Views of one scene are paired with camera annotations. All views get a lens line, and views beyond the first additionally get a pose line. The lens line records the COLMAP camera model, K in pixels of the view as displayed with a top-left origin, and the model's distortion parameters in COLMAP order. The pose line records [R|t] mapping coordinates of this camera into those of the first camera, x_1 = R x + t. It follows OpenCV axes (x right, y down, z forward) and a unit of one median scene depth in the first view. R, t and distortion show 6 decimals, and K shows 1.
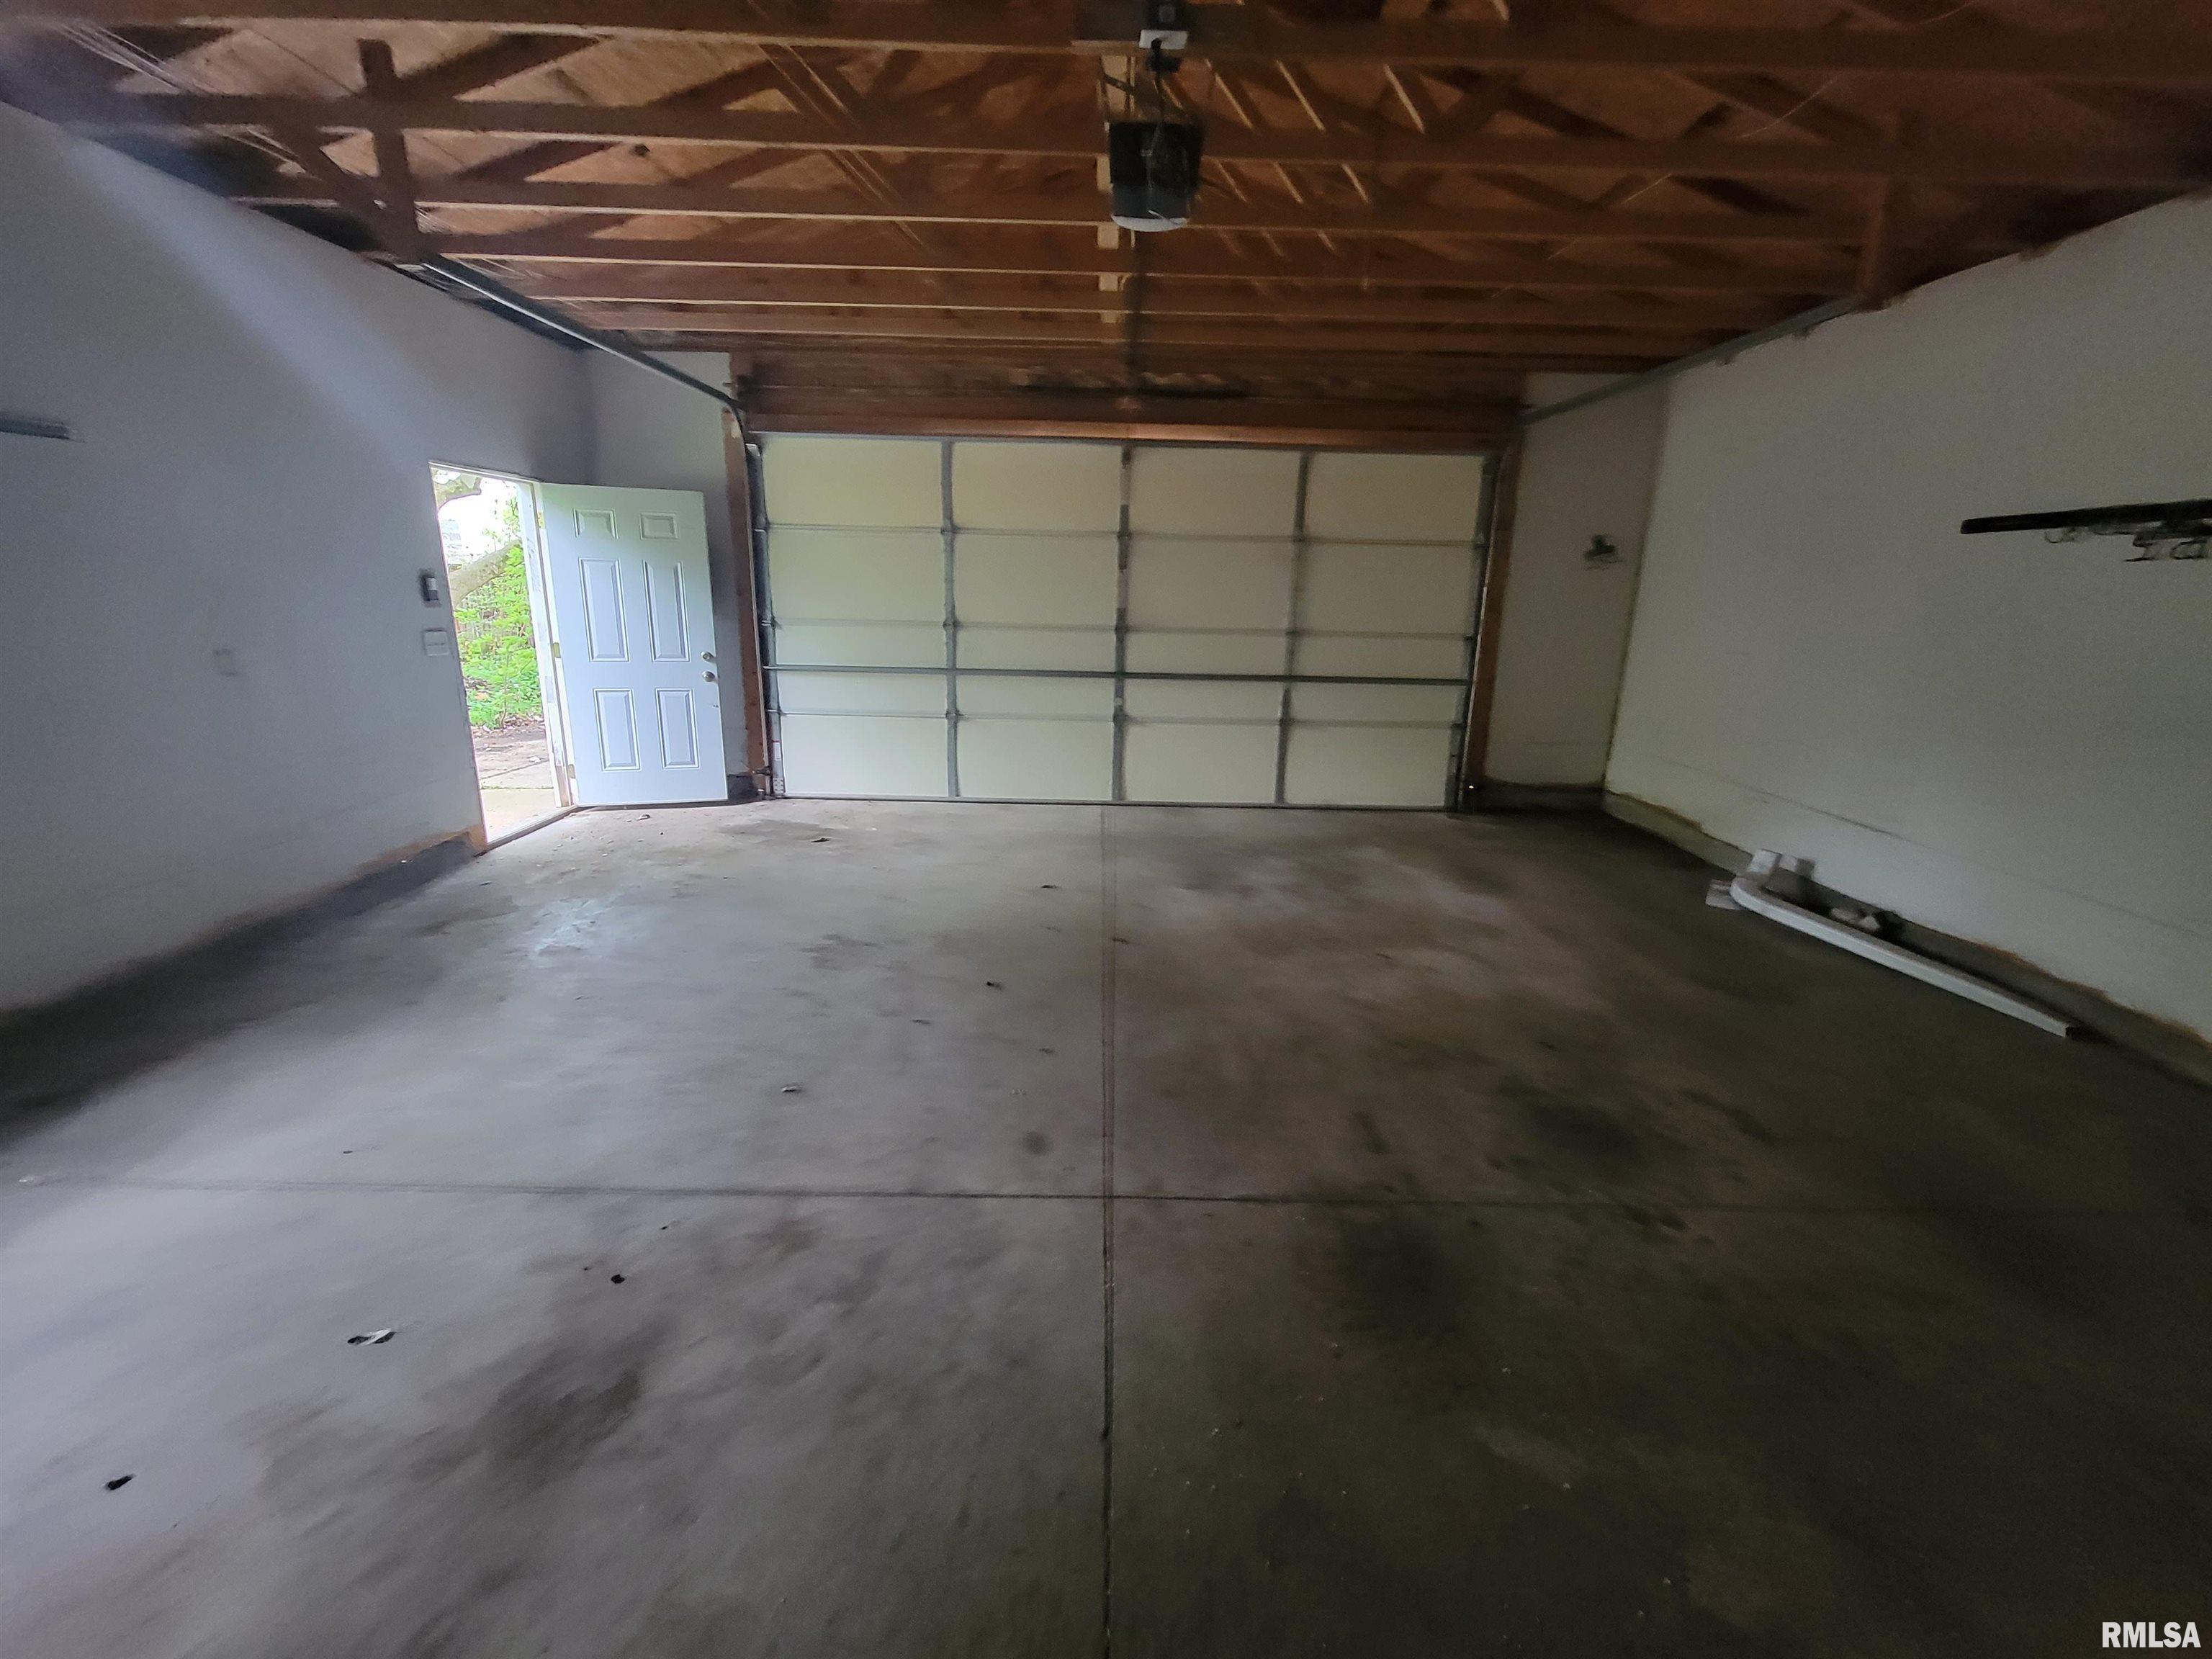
lens RADIAL K [[906.8, 0, 1106.0], [0, 906.8, 822.9], [0, 0, 1]] dist [-0.012837, 0.000706]
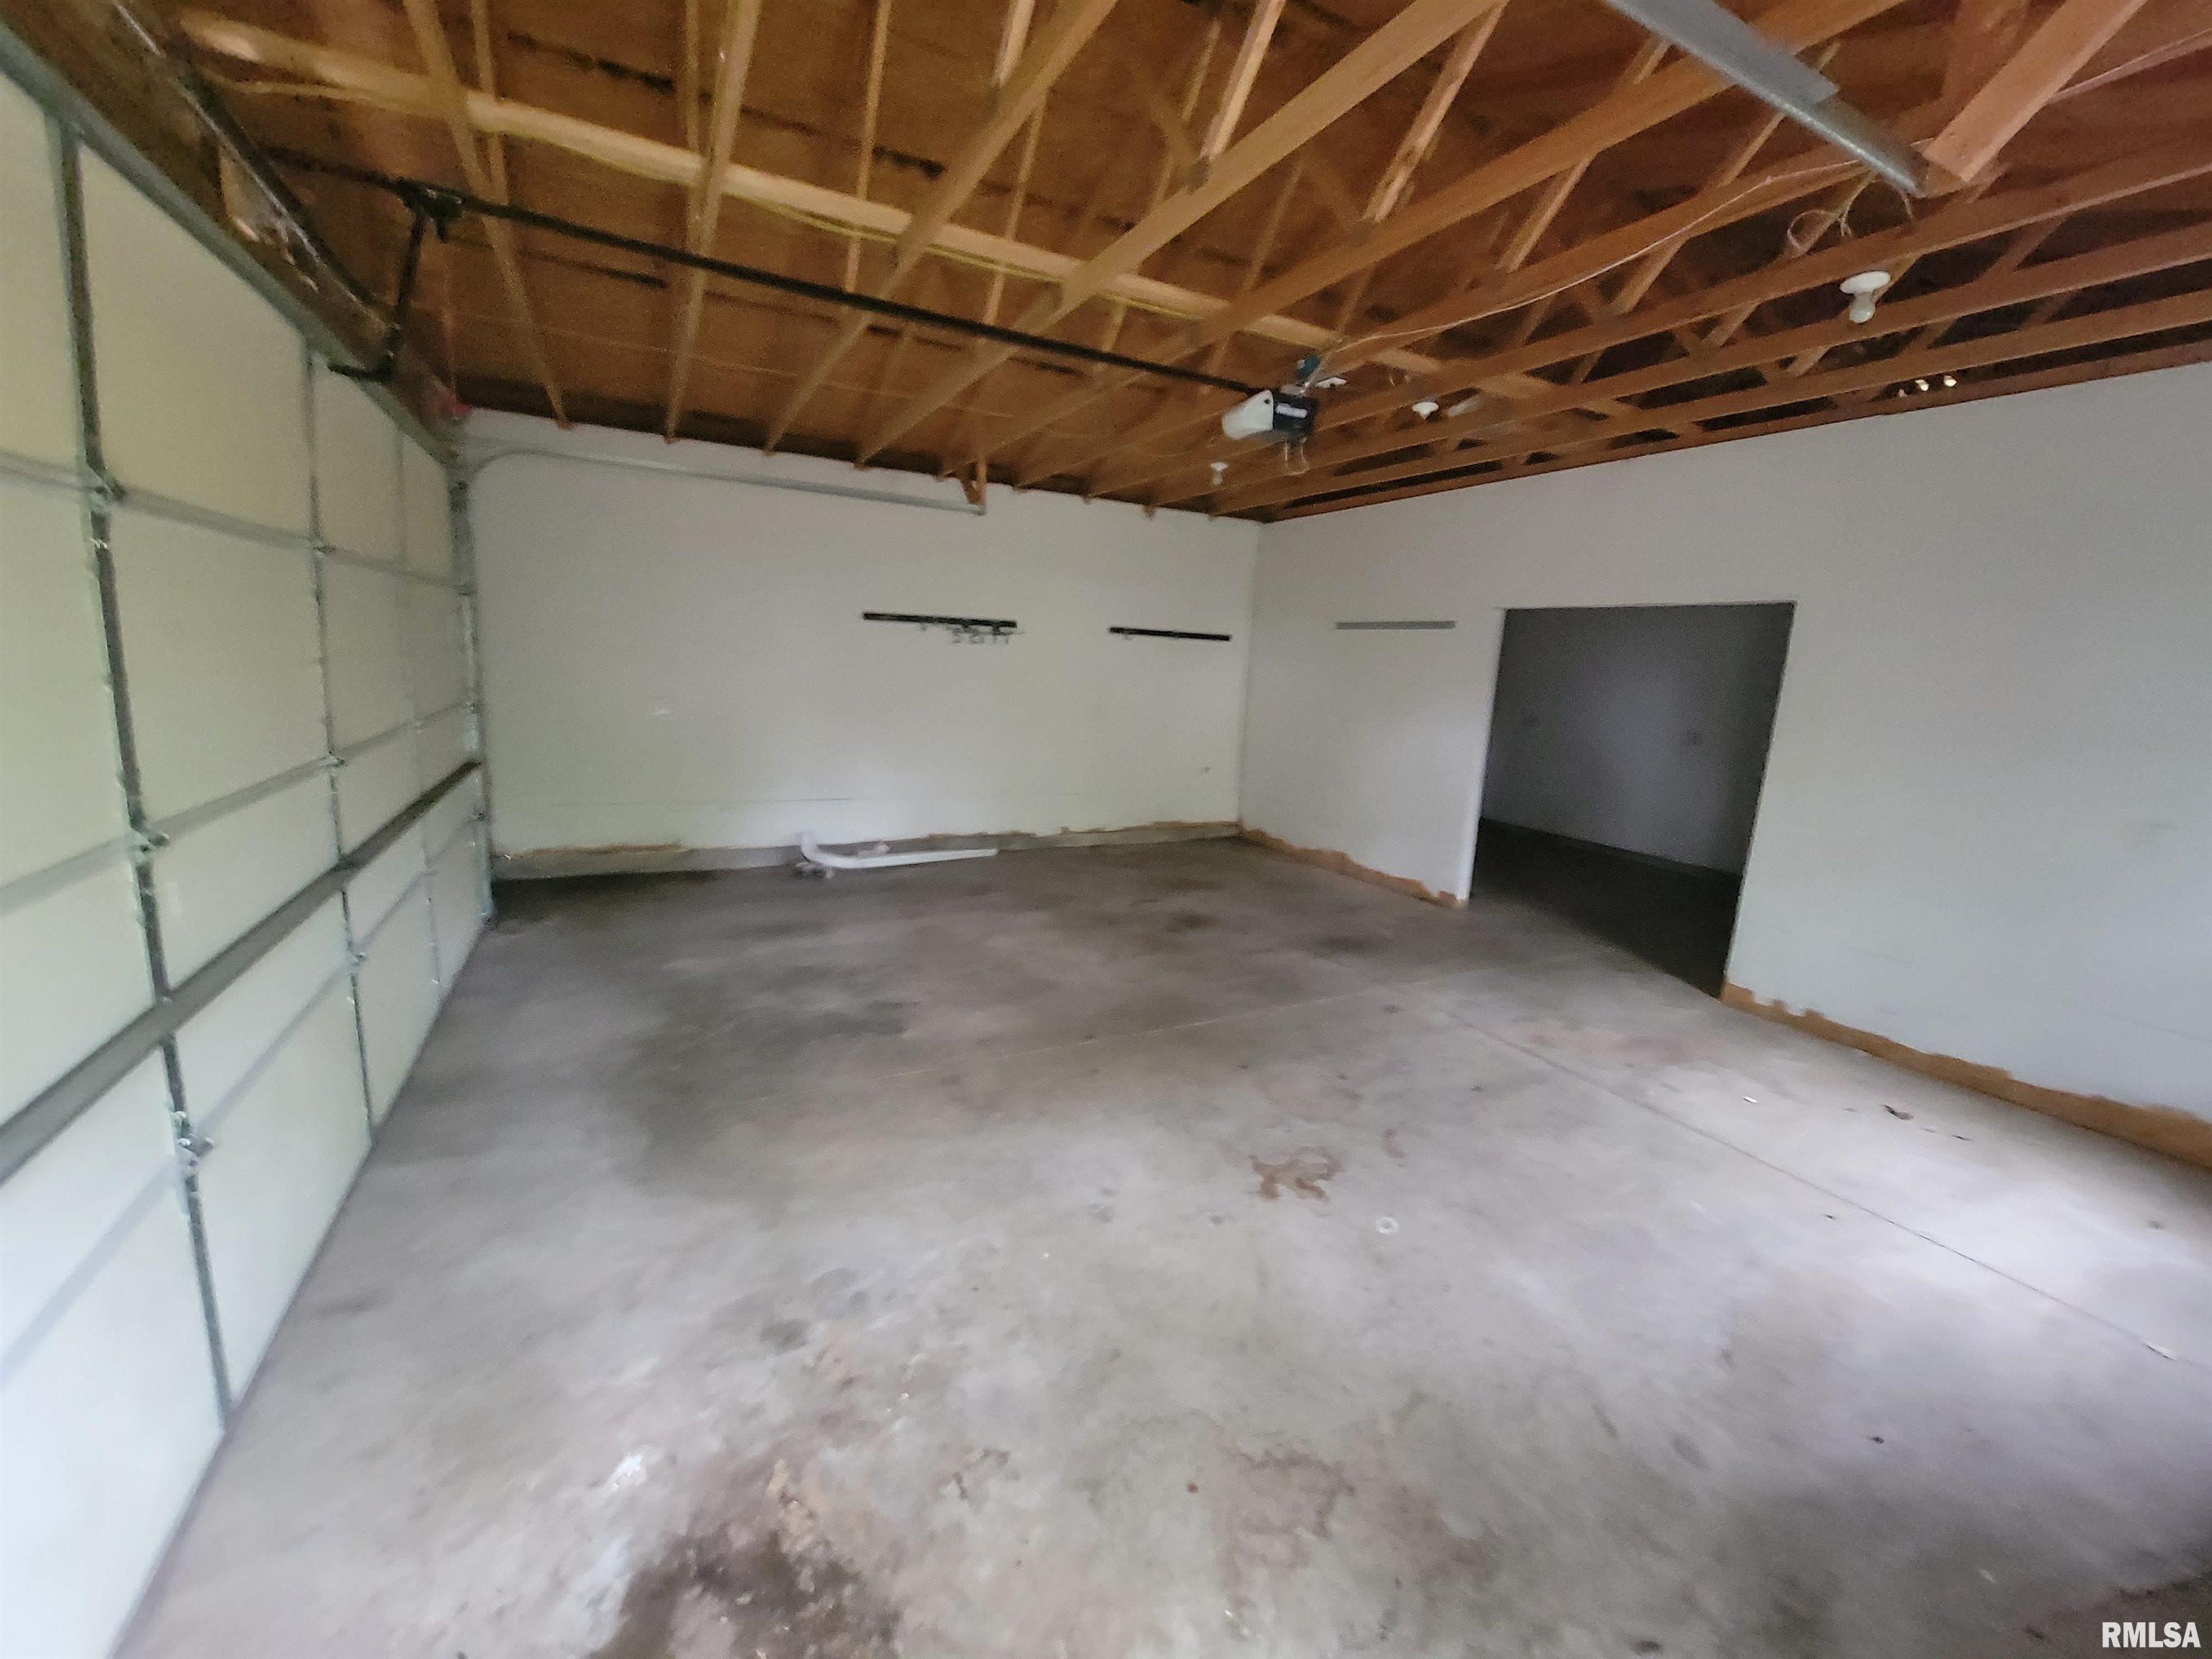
lens RADIAL K [[906.8, 0, 1106.5], [0, 906.8, 826.1], [0, 0, 1]] dist [-0.012837, 0.000706]
pose [[-0.458986, -0.209746, 0.863330, -0.975962], [0.169380, 0.933251, 0.316784, -0.485829], [-0.872148, 0.291630, -0.392823, 1.589434]]
